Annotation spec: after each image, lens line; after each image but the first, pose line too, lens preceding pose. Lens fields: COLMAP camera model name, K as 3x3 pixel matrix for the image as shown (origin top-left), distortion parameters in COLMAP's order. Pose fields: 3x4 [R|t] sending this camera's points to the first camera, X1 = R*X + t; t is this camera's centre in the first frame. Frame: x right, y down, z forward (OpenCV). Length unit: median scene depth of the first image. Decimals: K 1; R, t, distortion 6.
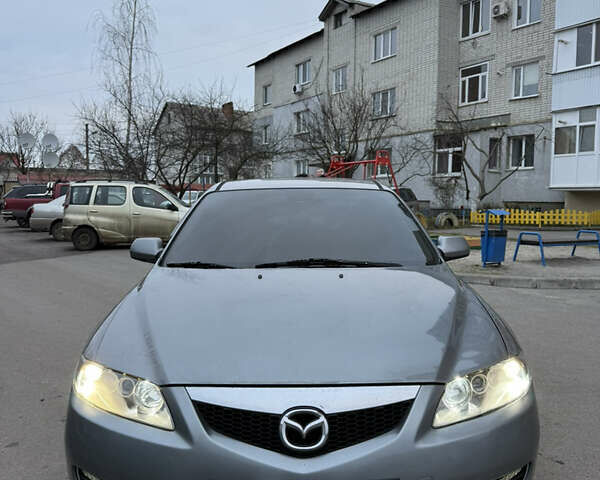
lens RADIAL K [[567.5, 0, 300.0], [0, 567.5, 240.0], [0, 0, 1]] dist [0.088593, -0.178741]
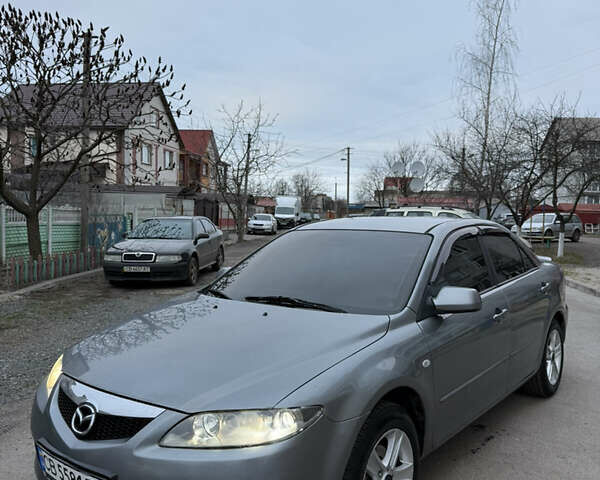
lens RADIAL K [[555.5, 0, 292.9], [0, 555.5, 228.0], [0, 0, 1]] dist [0.337749, -0.828787]
pose [[0.770121, 0.021433, -0.637538, 0.165704], [-0.055467, 0.997900, -0.033455, -0.015011], [0.635482, 0.061127, 0.769692, 0.028141]]
